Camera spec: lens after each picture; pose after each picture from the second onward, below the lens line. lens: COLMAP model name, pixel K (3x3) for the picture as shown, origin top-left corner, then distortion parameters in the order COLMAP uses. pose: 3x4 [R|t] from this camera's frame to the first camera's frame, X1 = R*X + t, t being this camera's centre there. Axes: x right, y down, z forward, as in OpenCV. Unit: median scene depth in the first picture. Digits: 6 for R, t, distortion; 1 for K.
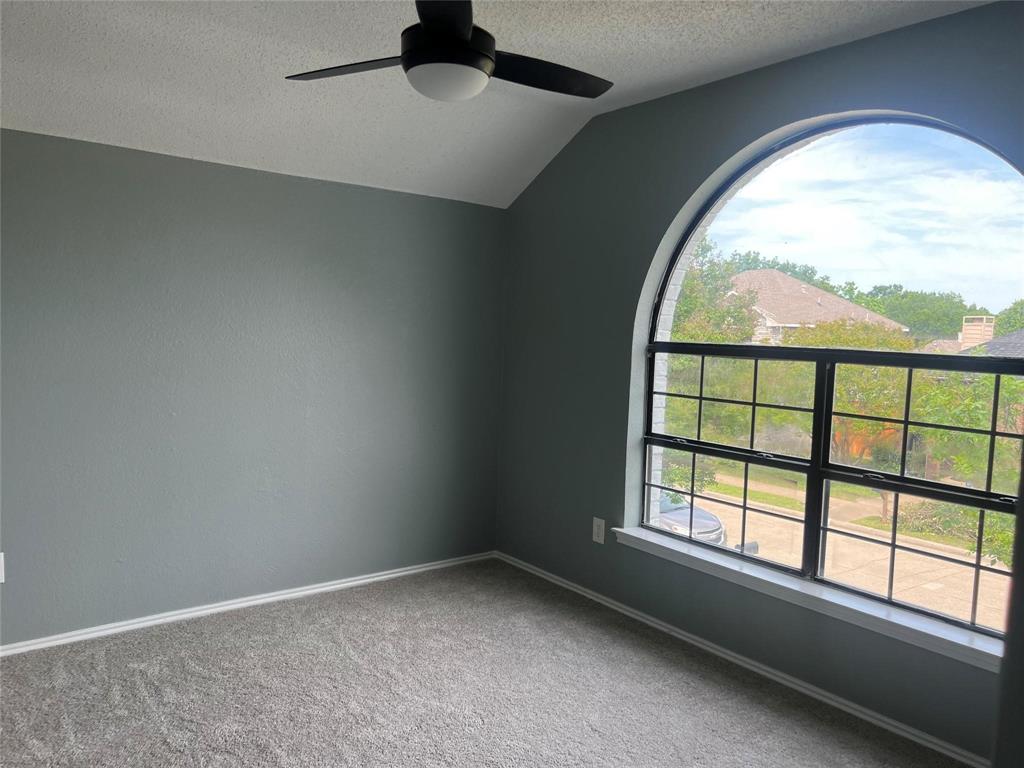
lens RADIAL K [[777.4, 0, 506.7], [0, 777.4, 387.8], [0, 0, 1]] dist [0.067251, -0.072270]
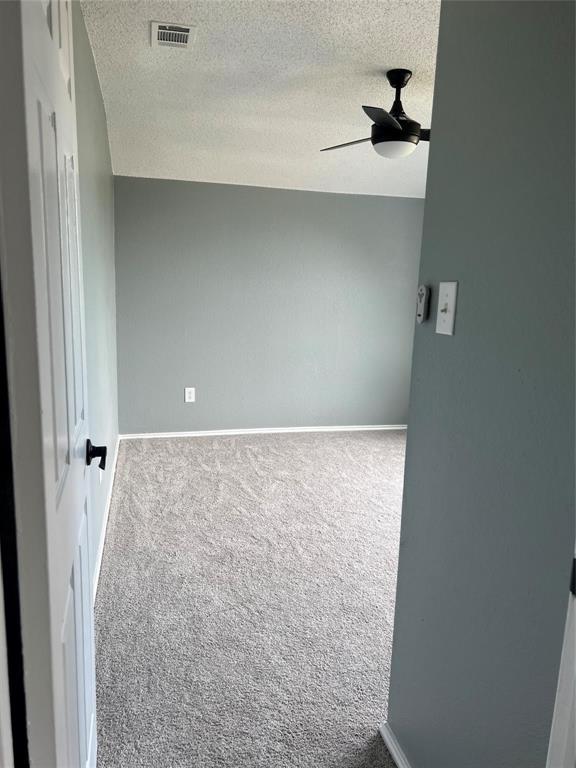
lens RADIAL K [[583.0, 0, 287.9], [0, 583.0, 381.7], [0, 0, 1]] dist [0.067251, -0.072270]
pose [[0.916360, 0.063037, -0.395360, 0.228841], [-0.030025, 0.995566, 0.089144, 0.044464], [0.399227, -0.069818, 0.914190, -0.357864]]
